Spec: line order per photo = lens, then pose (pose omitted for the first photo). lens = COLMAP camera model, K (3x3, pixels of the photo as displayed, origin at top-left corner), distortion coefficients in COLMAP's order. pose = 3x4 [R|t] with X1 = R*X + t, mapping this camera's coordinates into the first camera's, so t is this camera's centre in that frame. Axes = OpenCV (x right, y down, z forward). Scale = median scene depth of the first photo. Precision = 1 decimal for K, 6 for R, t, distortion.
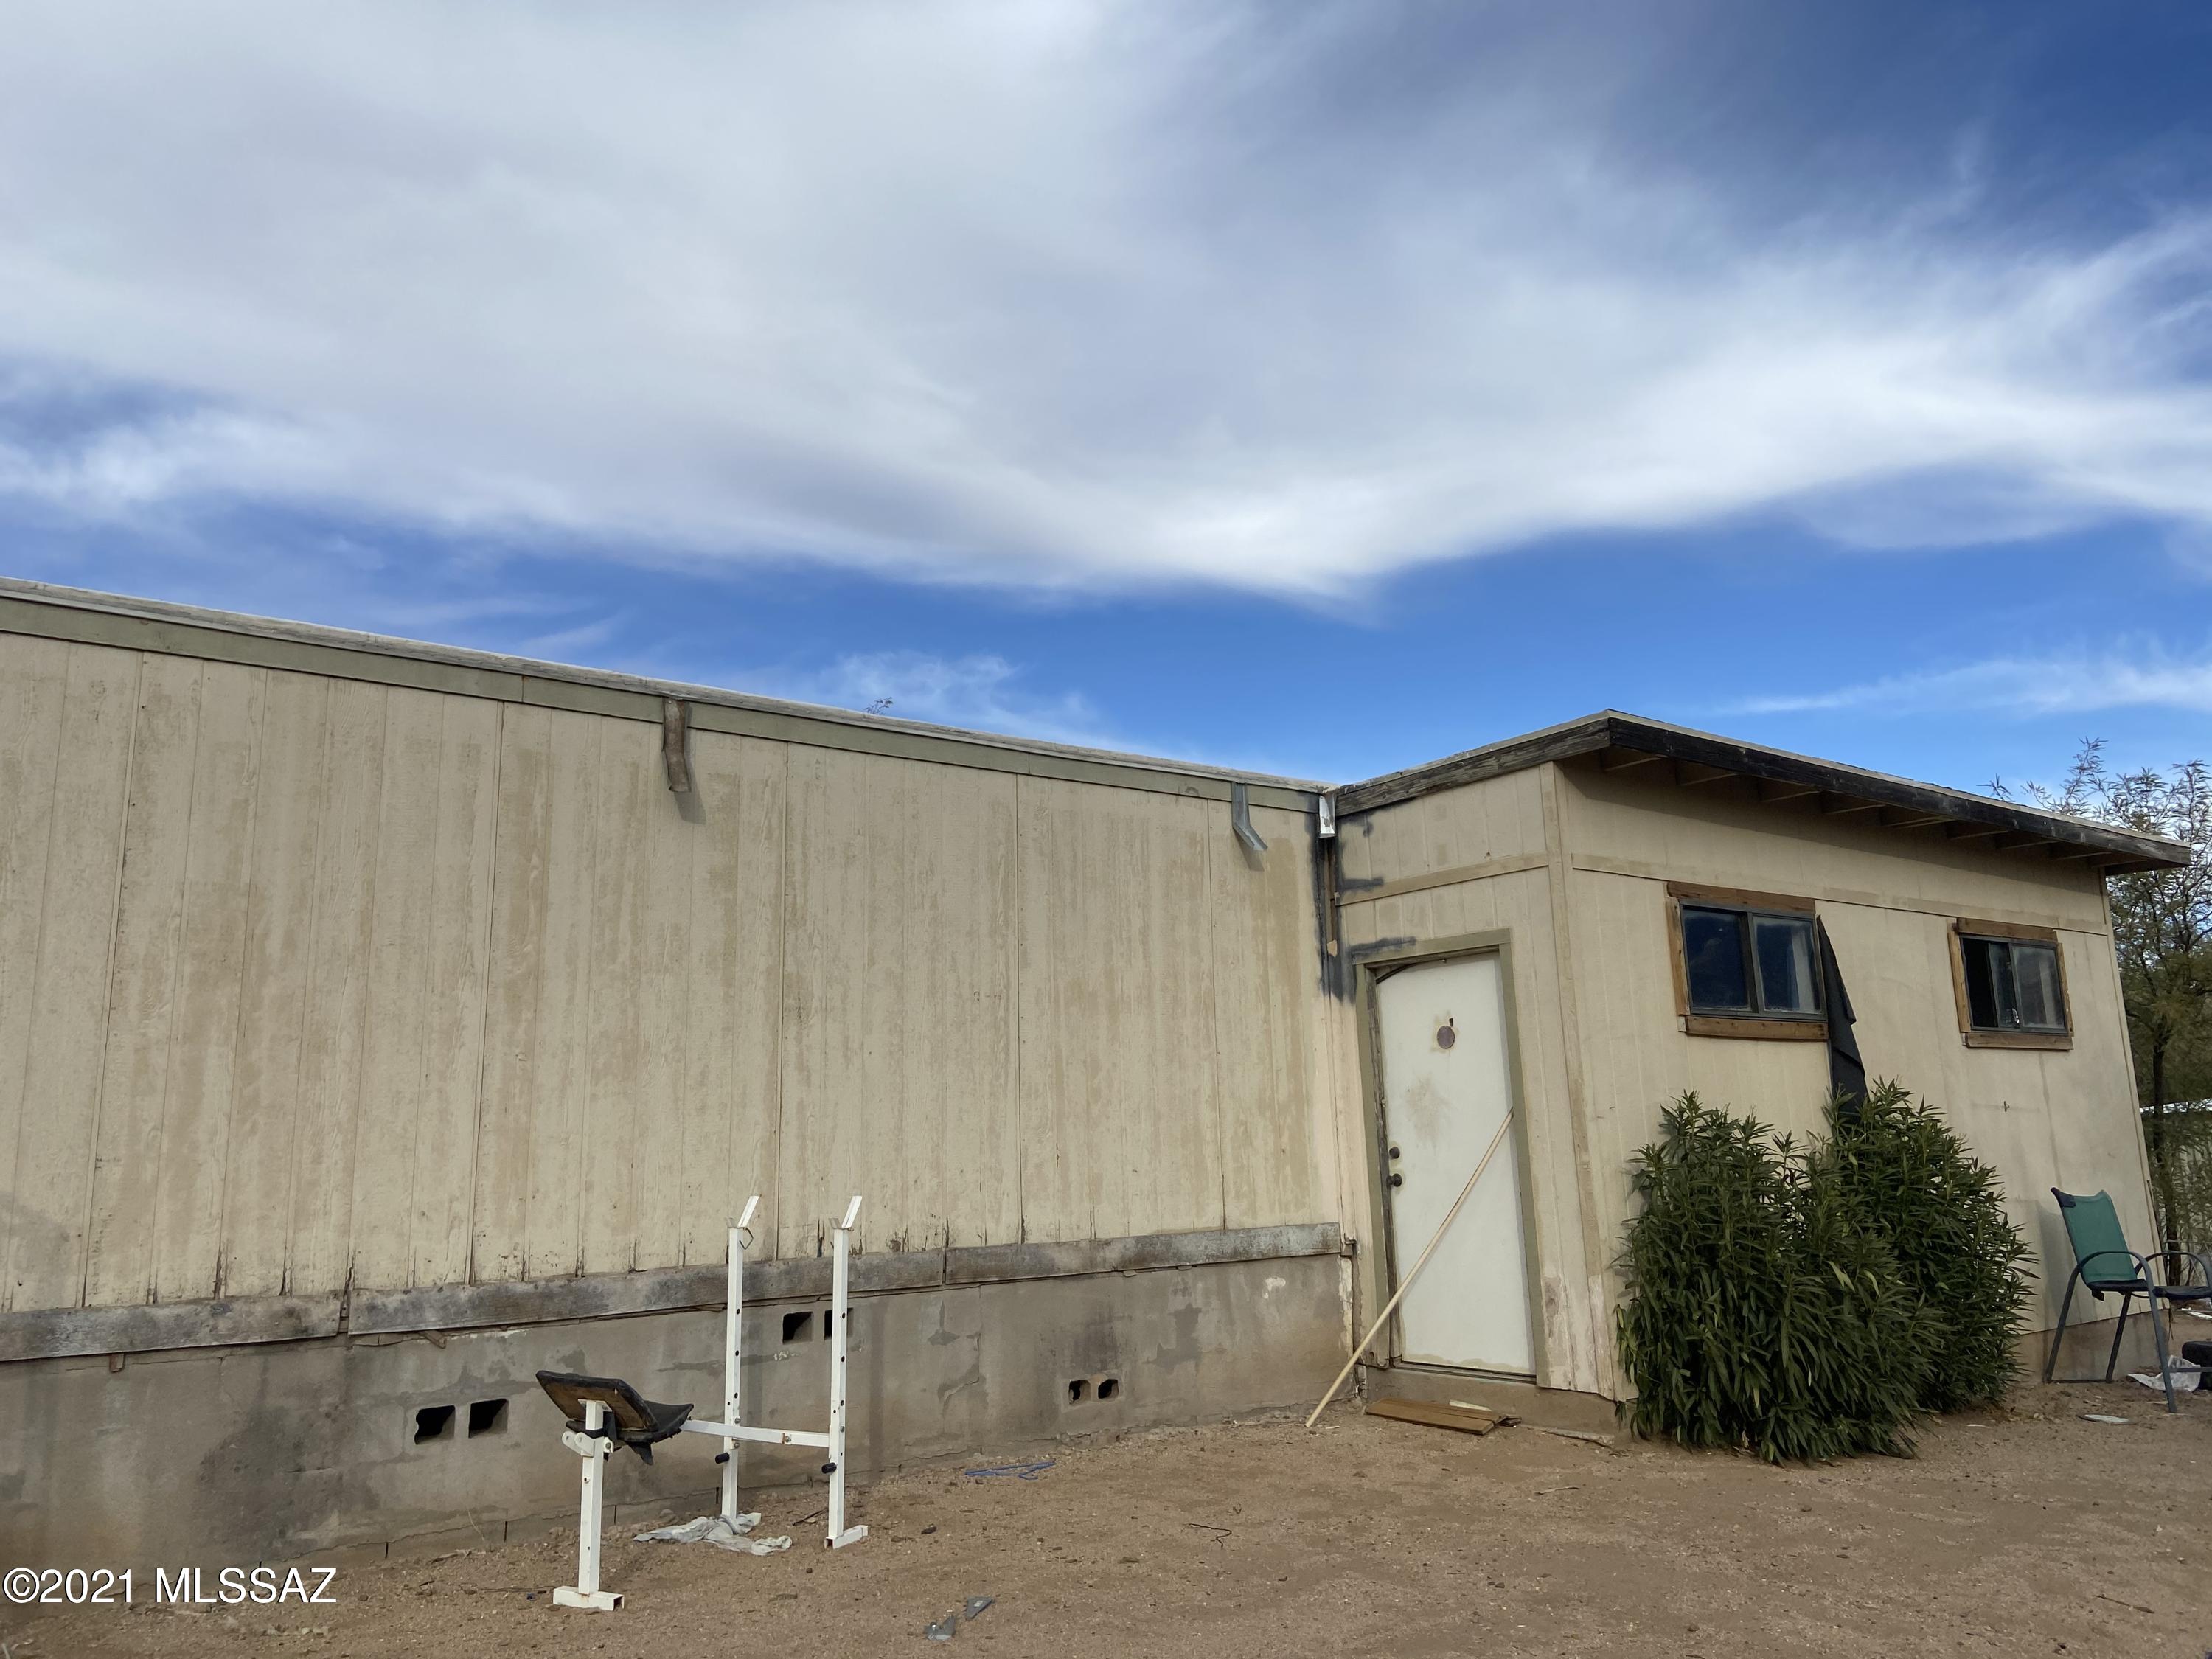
lens RADIAL K [[1661.6, 0, 1113.6], [0, 1661.6, 816.7], [0, 0, 1]] dist [0.143026, -0.183380]
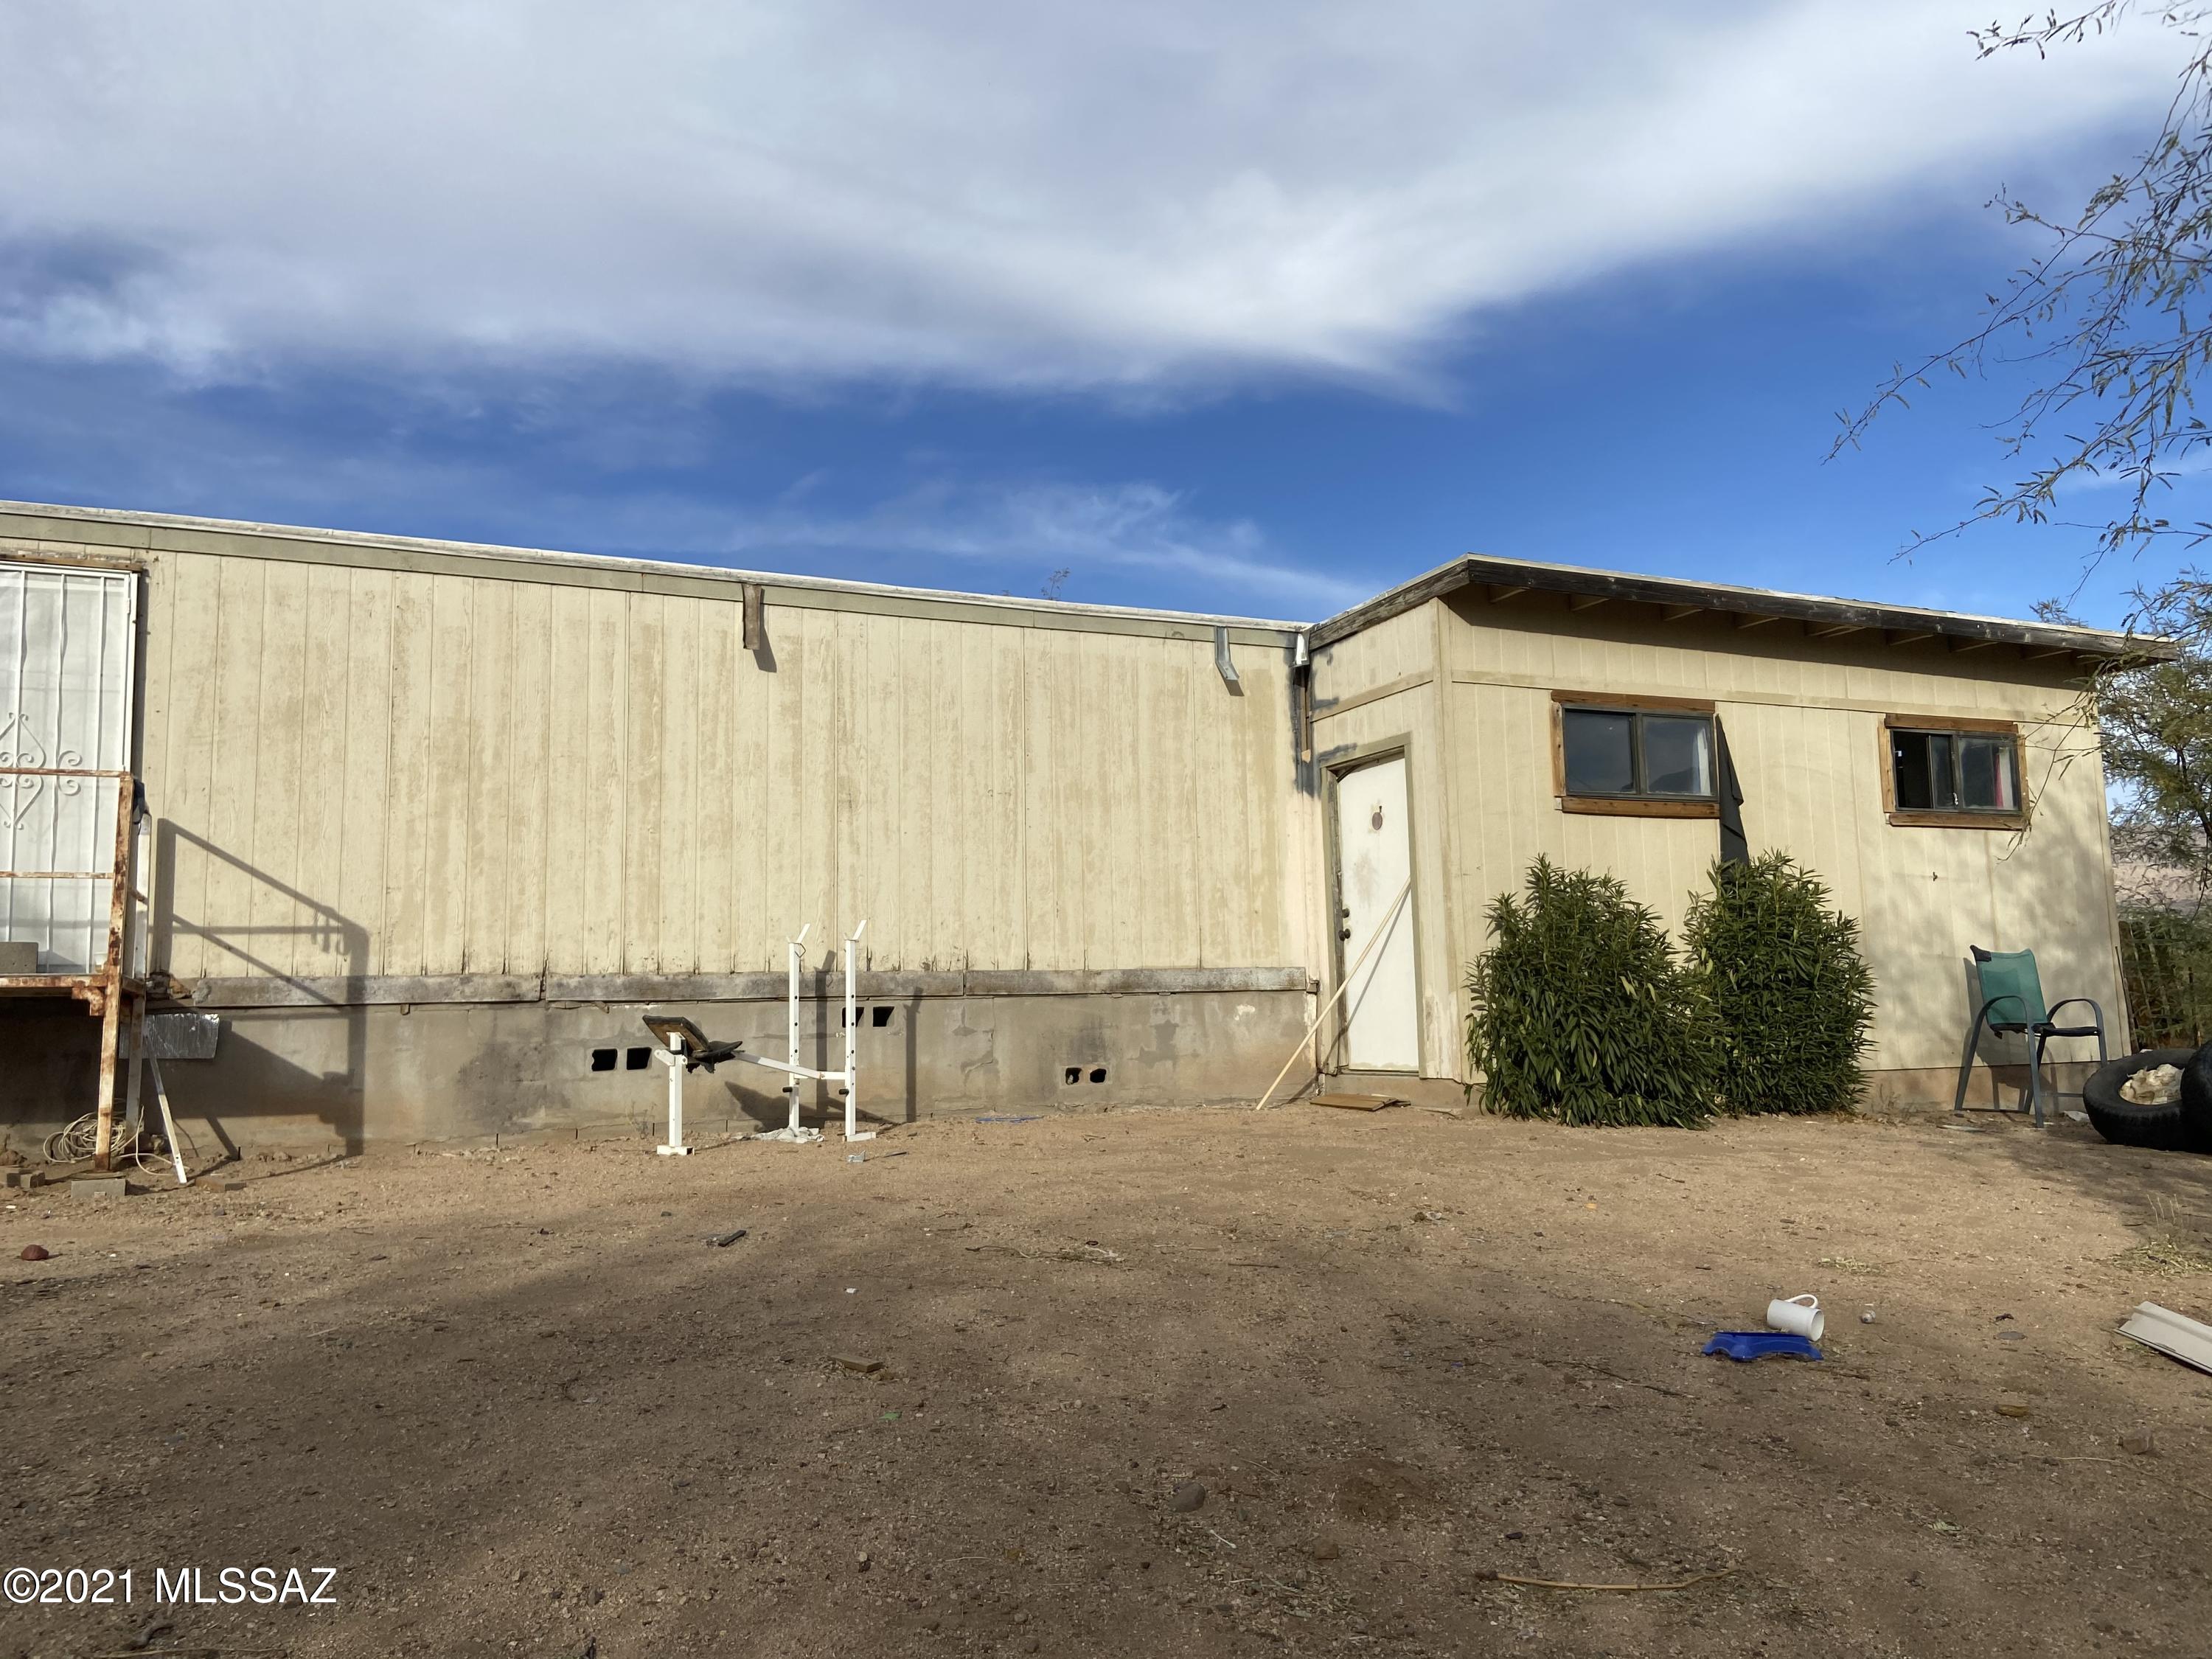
lens RADIAL K [[1636.8, 0, 1118.2], [0, 1636.8, 824.1], [0, 0, 1]] dist [0.121694, -0.154273]
pose [[0.975136, -0.019610, -0.220737, 0.344708], [0.039152, 0.995654, 0.084506, 0.026299], [0.218120, -0.091047, 0.971666, -0.305014]]
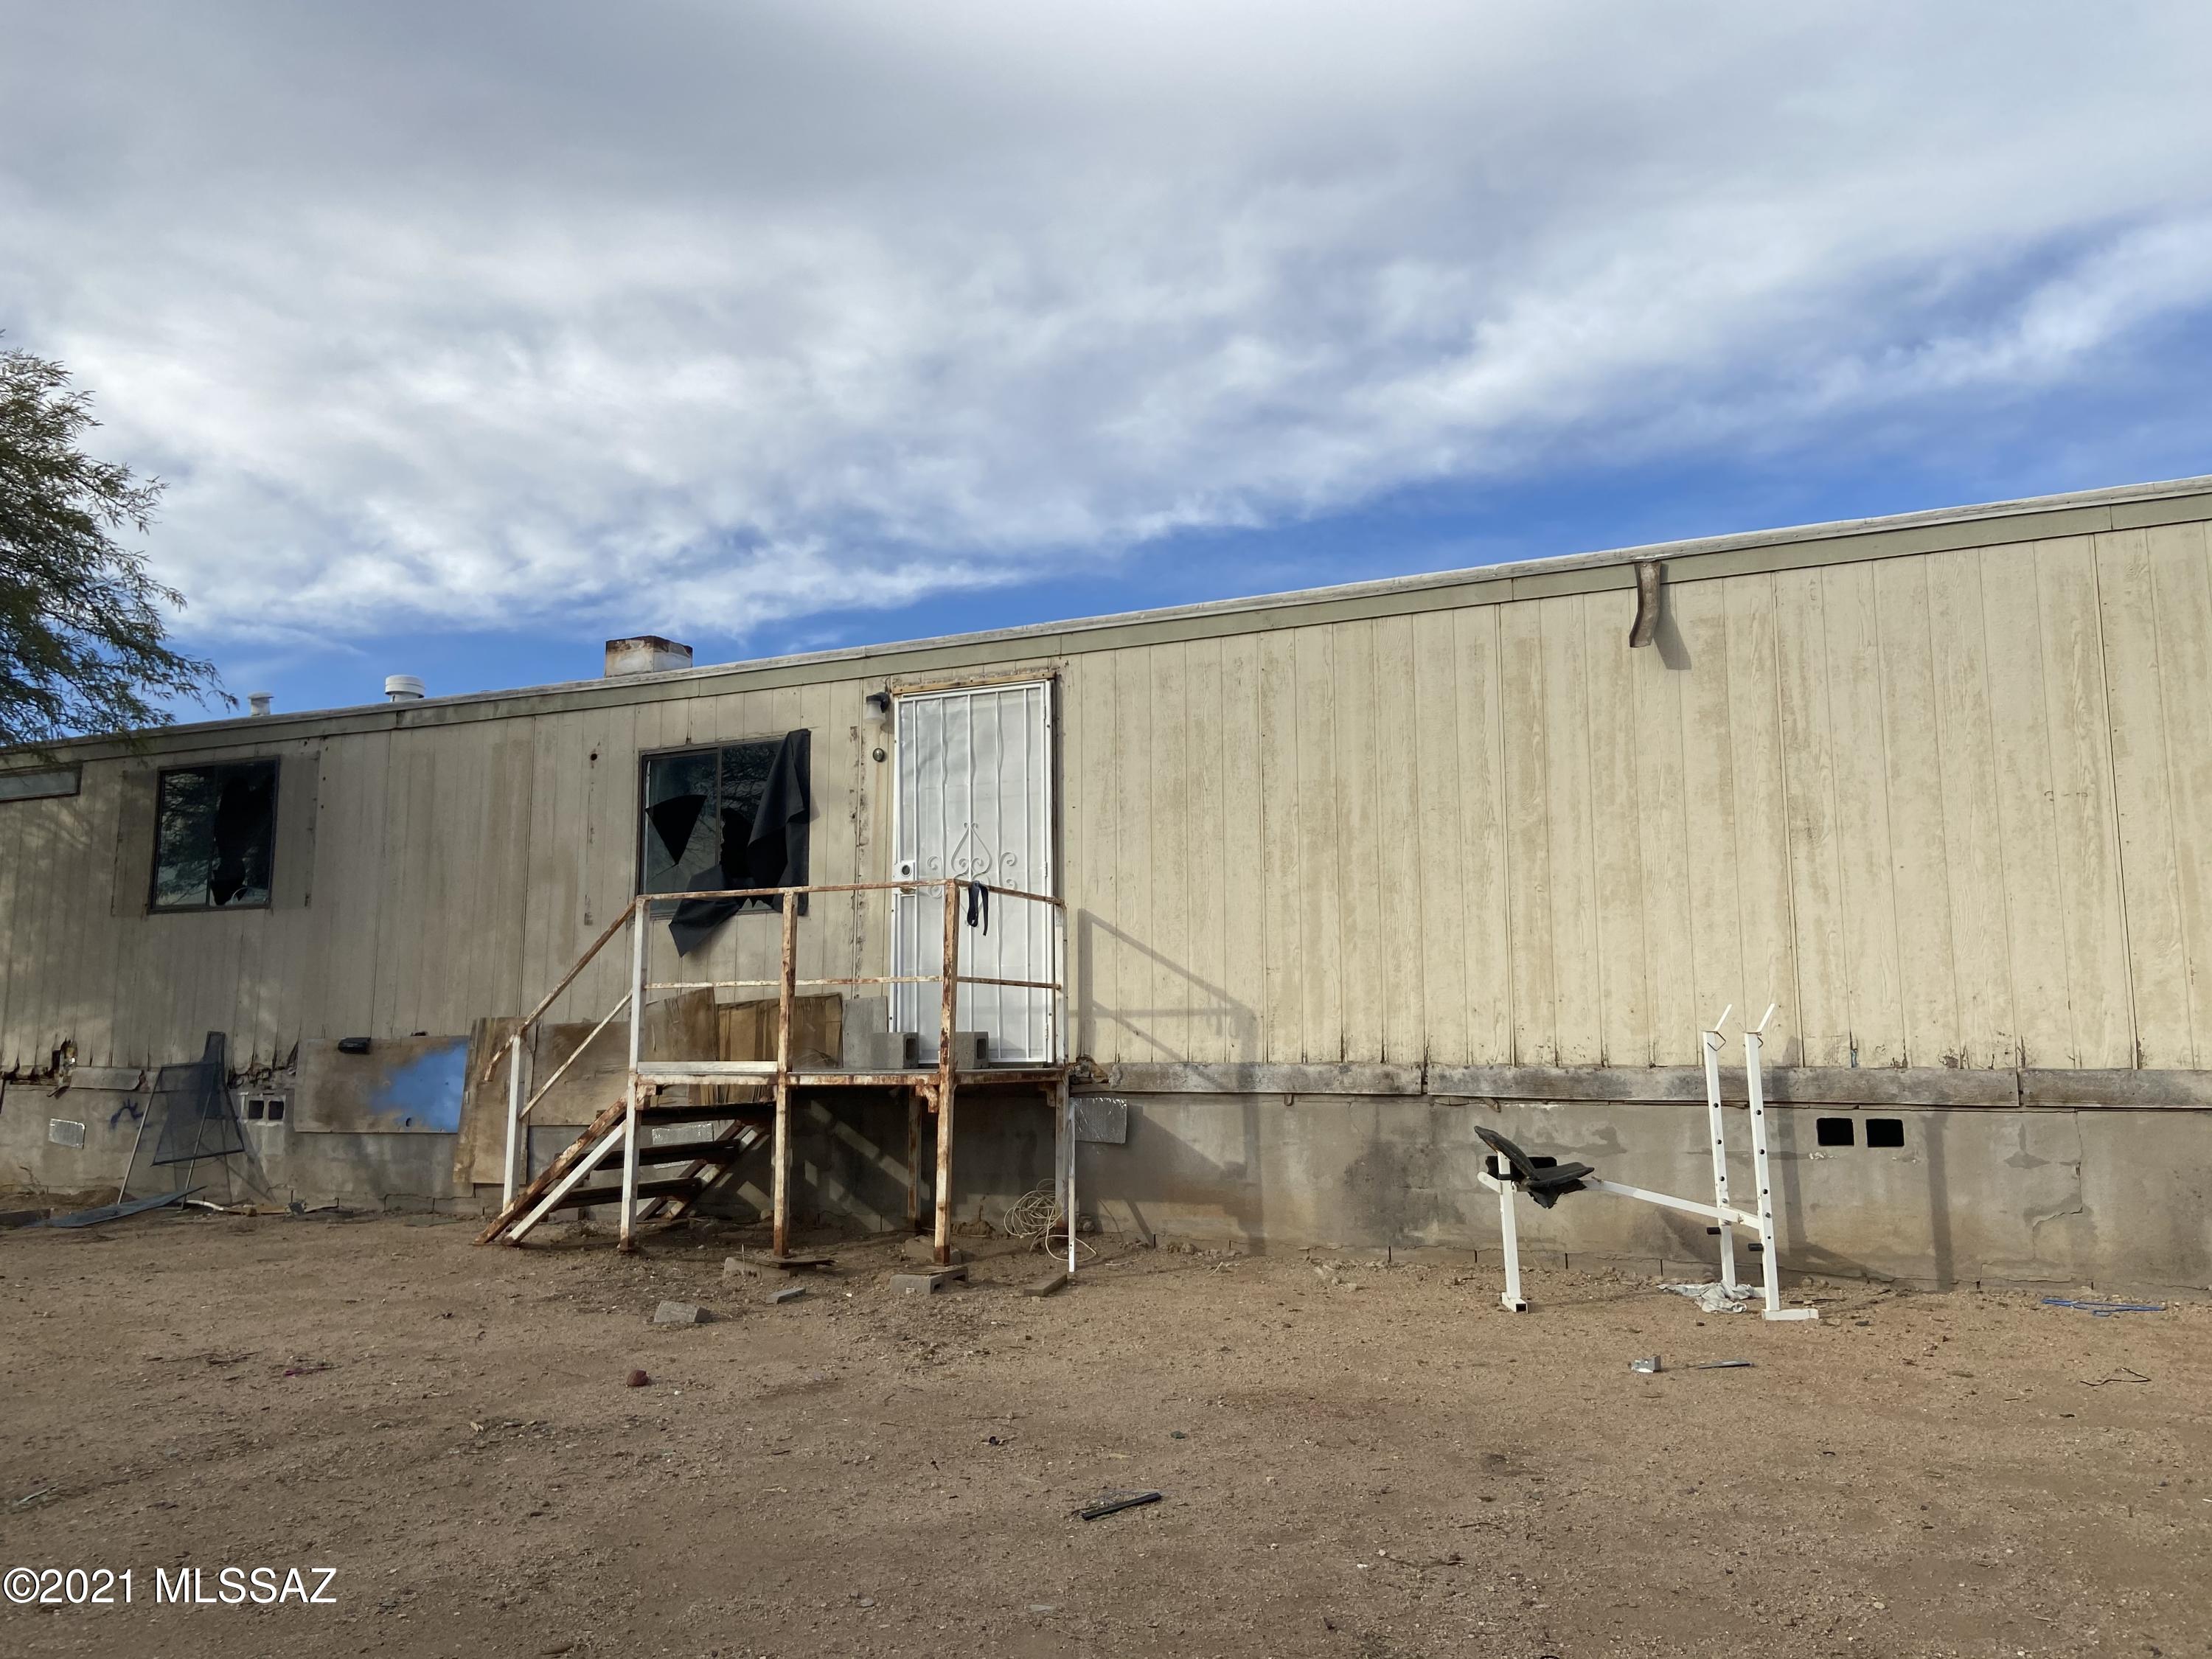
lens RADIAL K [[1661.6, 0, 1113.6], [0, 1661.6, 816.7], [0, 0, 1]] dist [0.143026, -0.183380]
pose [[0.474669, -0.095370, -0.874982, 0.523997], [0.170423, 0.985258, -0.014937, 0.051479], [0.863508, -0.142027, 0.483924, 0.138149]]
